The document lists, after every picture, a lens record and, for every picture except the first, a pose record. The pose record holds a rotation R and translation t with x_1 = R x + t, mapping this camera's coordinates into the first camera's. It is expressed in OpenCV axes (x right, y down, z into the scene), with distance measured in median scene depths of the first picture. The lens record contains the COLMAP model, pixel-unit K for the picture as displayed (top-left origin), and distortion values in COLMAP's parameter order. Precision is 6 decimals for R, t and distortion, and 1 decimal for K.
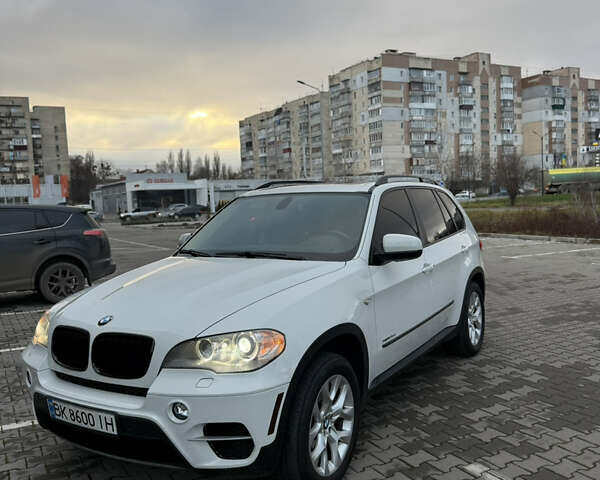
lens RADIAL K [[557.1, 0, 302.7], [0, 557.1, 239.5], [0, 0, 1]] dist [0.036455, 0.000000]
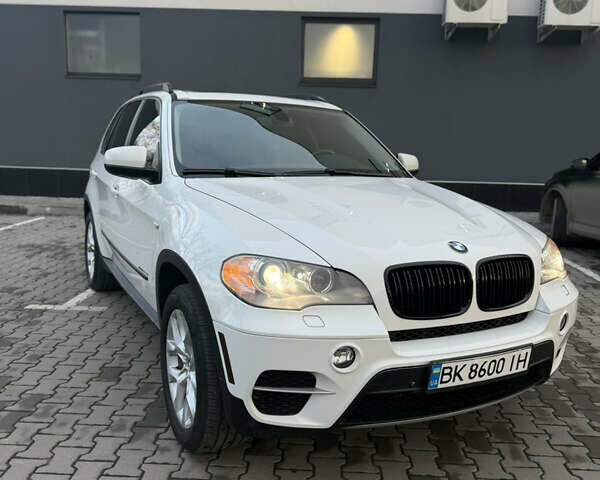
lens RADIAL K [[554.0, 0, 297.6], [0, 554.0, 239.3], [0, 0, 1]] dist [0.092337, 0.000000]
pose [[0.510212, -0.094256, 0.854868, -0.641933], [0.008329, 0.994471, 0.104678, 0.030390], [-0.860008, -0.046288, 0.508176, 0.458321]]
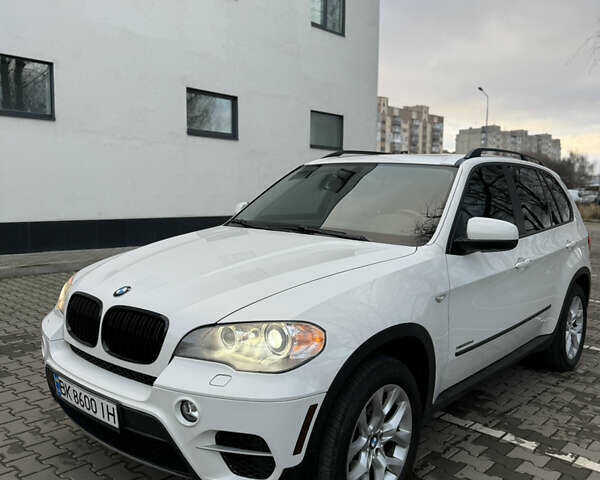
lens RADIAL K [[557.1, 0, 298.8], [0, 557.1, 242.4], [0, 0, 1]] dist [0.036455, 0.000000]
pose [[0.984512, 0.079552, -0.156228, 0.023319], [-0.073552, 0.996328, 0.043823, 0.007358], [0.159140, -0.031654, 0.986748, 0.117120]]
